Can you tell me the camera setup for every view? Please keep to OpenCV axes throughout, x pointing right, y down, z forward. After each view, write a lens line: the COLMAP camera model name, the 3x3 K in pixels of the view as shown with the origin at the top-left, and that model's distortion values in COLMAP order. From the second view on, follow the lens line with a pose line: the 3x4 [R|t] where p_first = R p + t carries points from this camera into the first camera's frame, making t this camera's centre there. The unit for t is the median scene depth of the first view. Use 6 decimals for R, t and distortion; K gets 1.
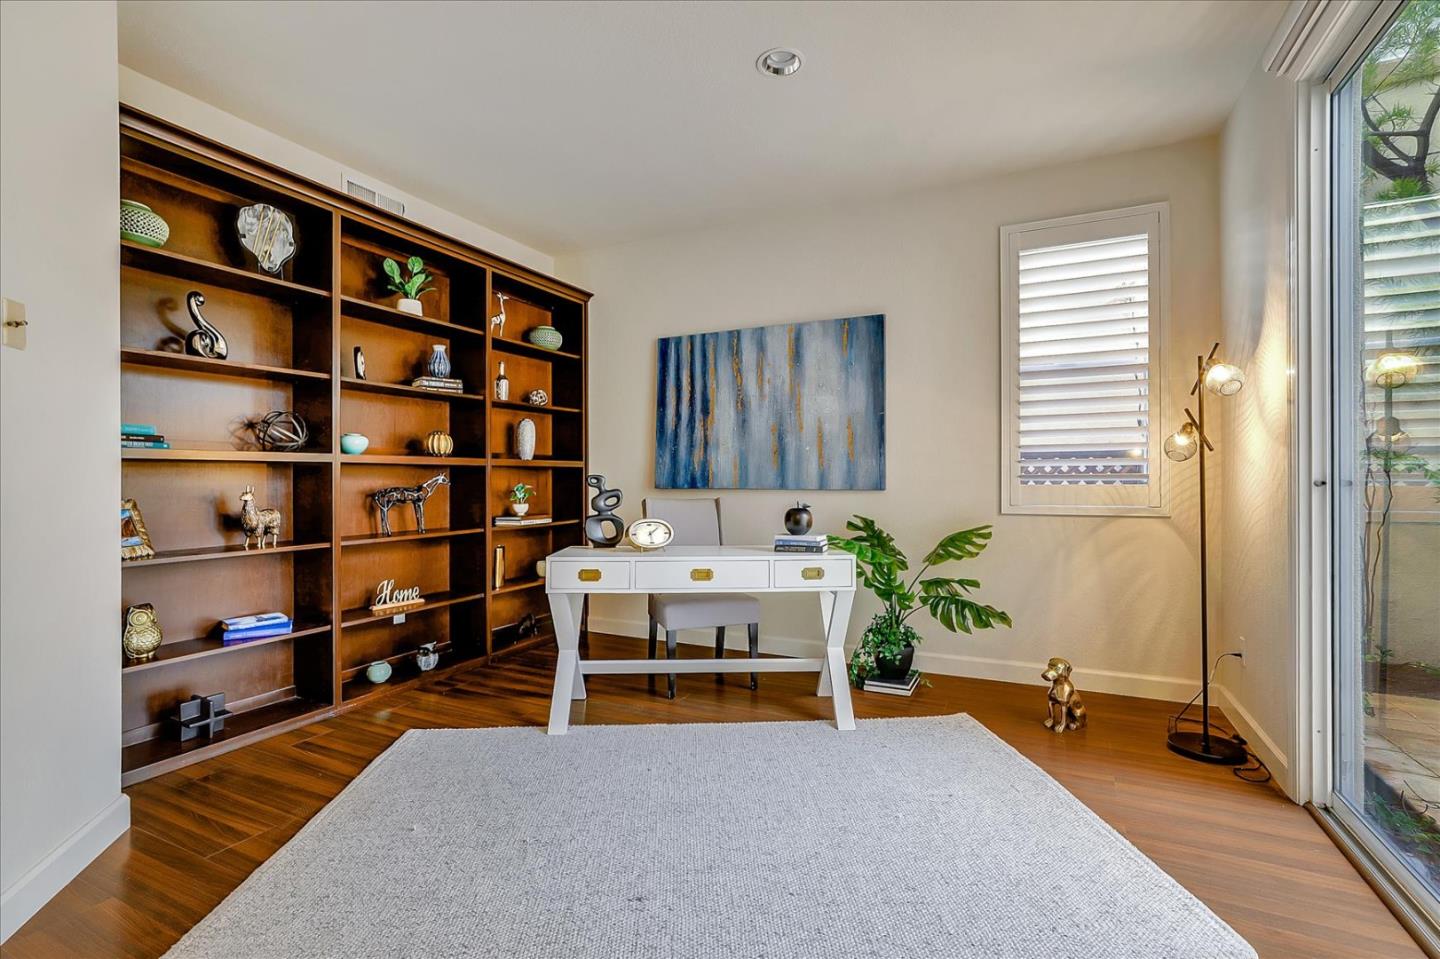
lens RADIAL K [[659.8, 0, 725.4], [0, 659.8, 479.5], [0, 0, 1]] dist [-0.028820, 0.009649]
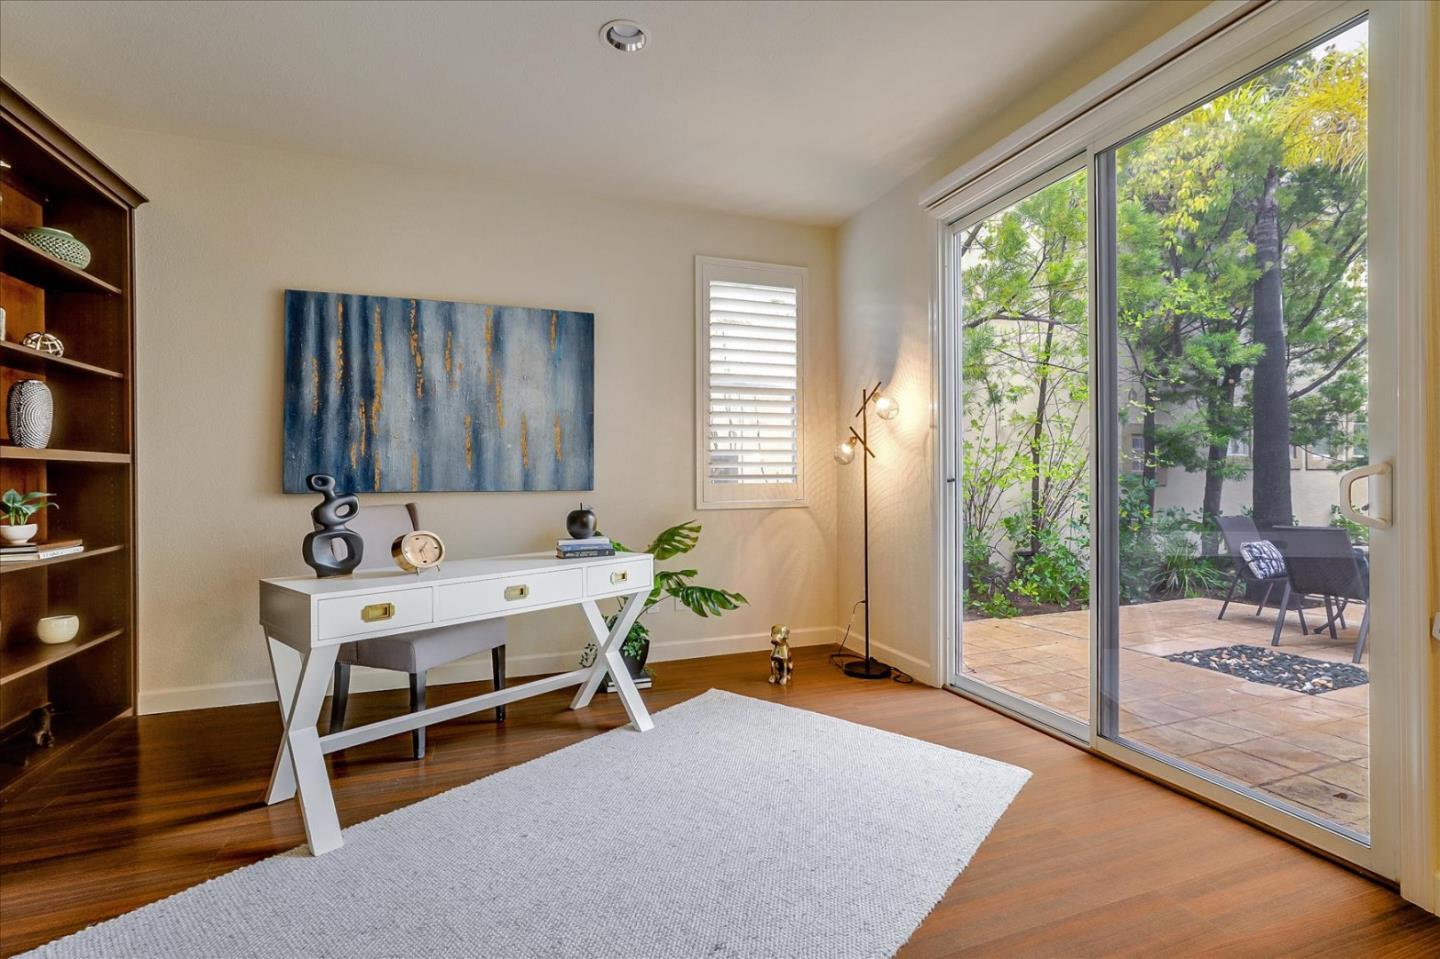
lens RADIAL K [[661.9, 0, 725.4], [0, 661.9, 481.6], [0, 0, 1]] dist [-0.021343, 0.010914]
pose [[0.689276, -0.005992, 0.724474, -0.342944], [0.006002, 0.999979, 0.002561, 0.001454], [-0.724474, 0.002583, 0.689297, 0.165323]]
